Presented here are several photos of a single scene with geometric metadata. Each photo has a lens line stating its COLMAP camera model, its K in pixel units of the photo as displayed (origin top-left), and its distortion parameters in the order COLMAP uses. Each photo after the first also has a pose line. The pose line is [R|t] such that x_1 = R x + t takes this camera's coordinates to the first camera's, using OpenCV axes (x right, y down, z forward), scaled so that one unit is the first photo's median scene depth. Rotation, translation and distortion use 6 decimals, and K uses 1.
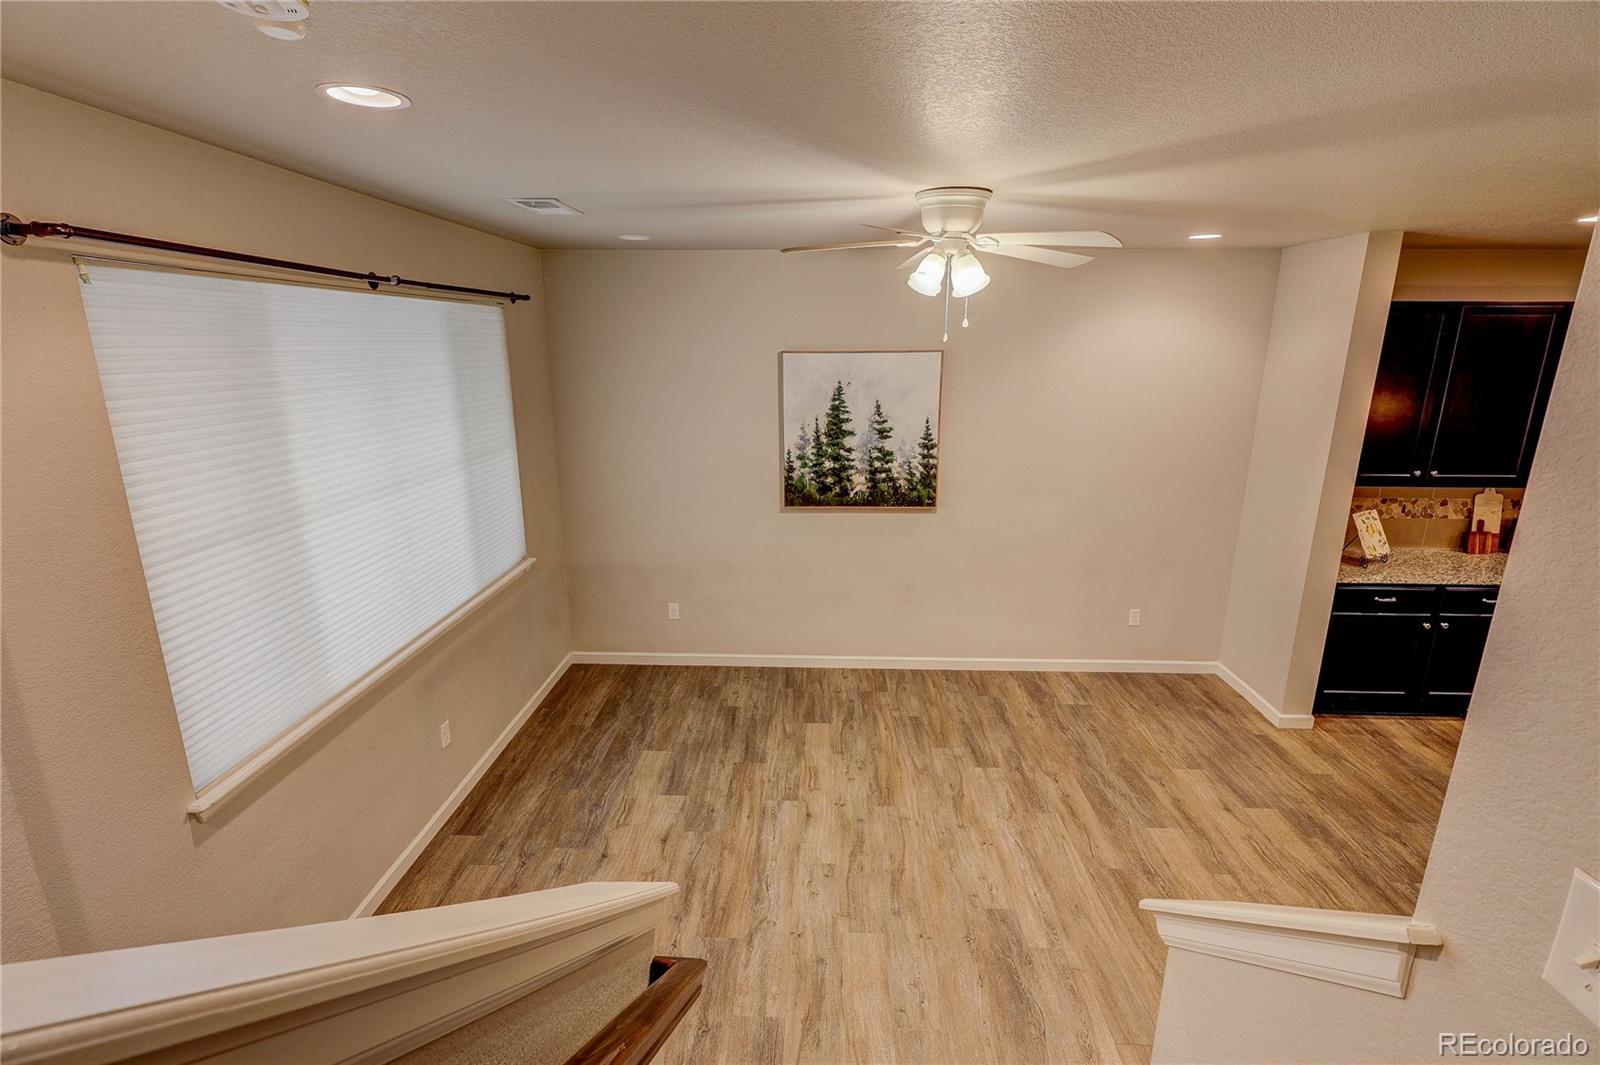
lens RADIAL K [[746.7, 0, 796.1], [0, 746.7, 523.6], [0, 0, 1]] dist [-0.004617, -0.000531]
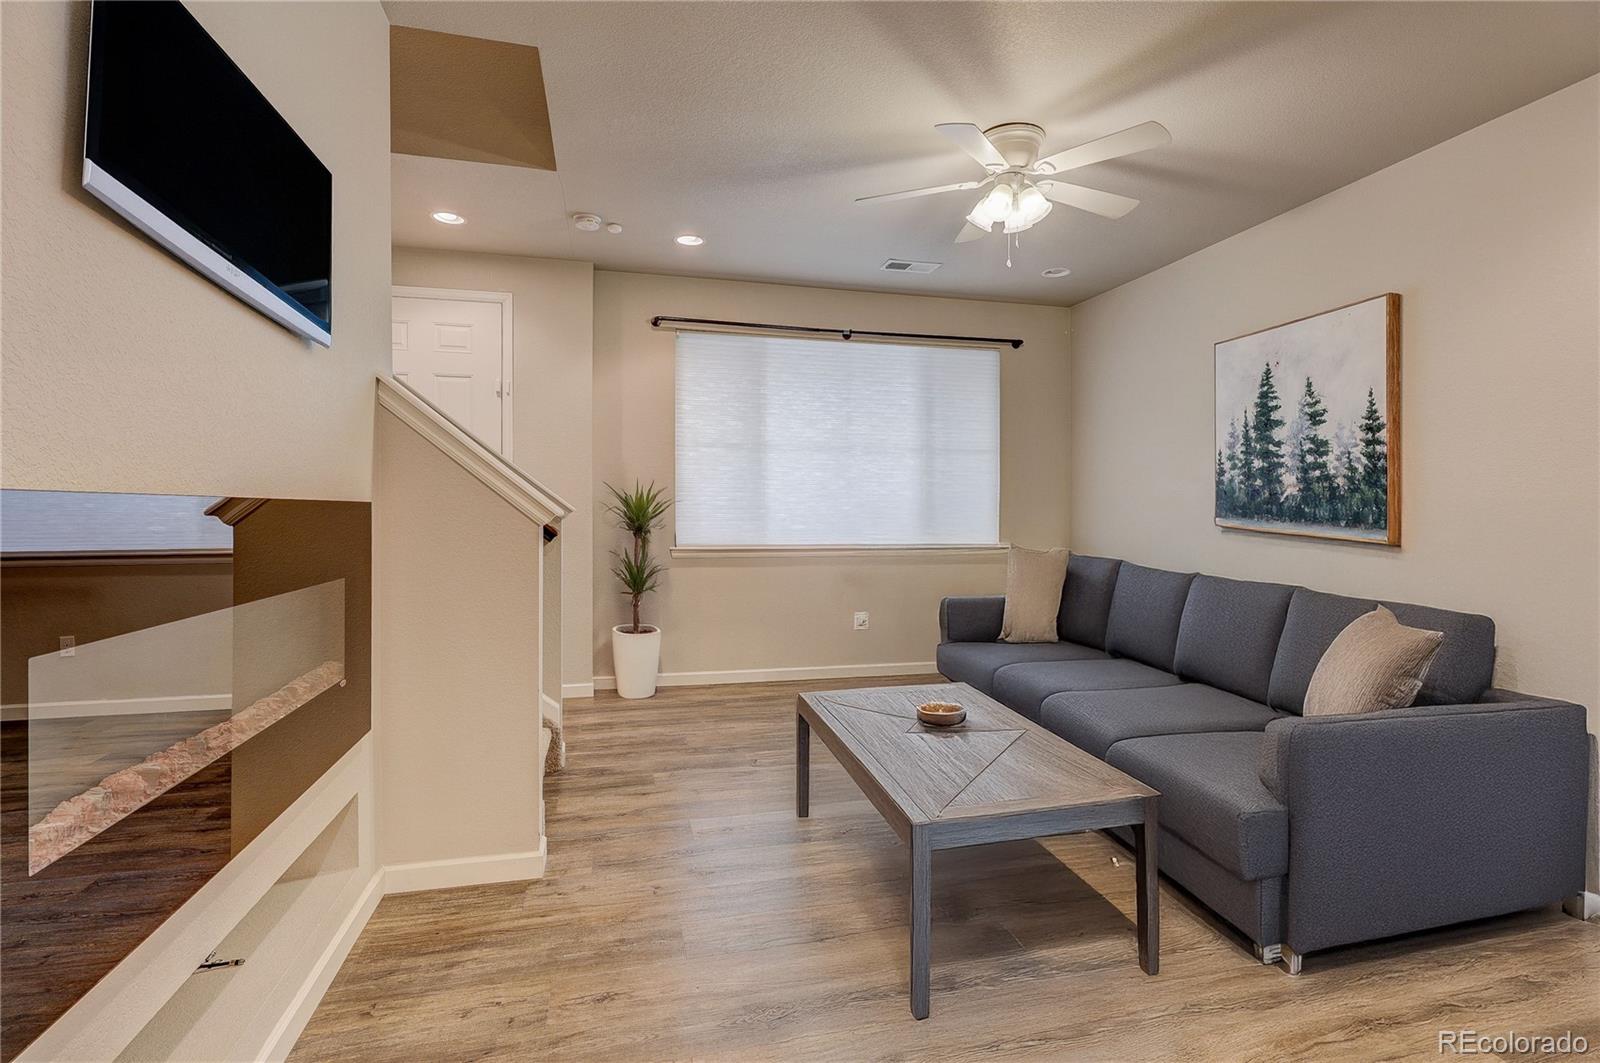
lens RADIAL K [[746.7, 0, 798.0], [0, 746.7, 522.5], [0, 0, 1]] dist [-0.004617, -0.000531]
pose [[0.263676, 0.010352, -0.964556, 0.715279], [-0.235395, 0.970402, -0.053934, 0.151166], [0.935449, 0.241273, 0.258309, 0.321309]]
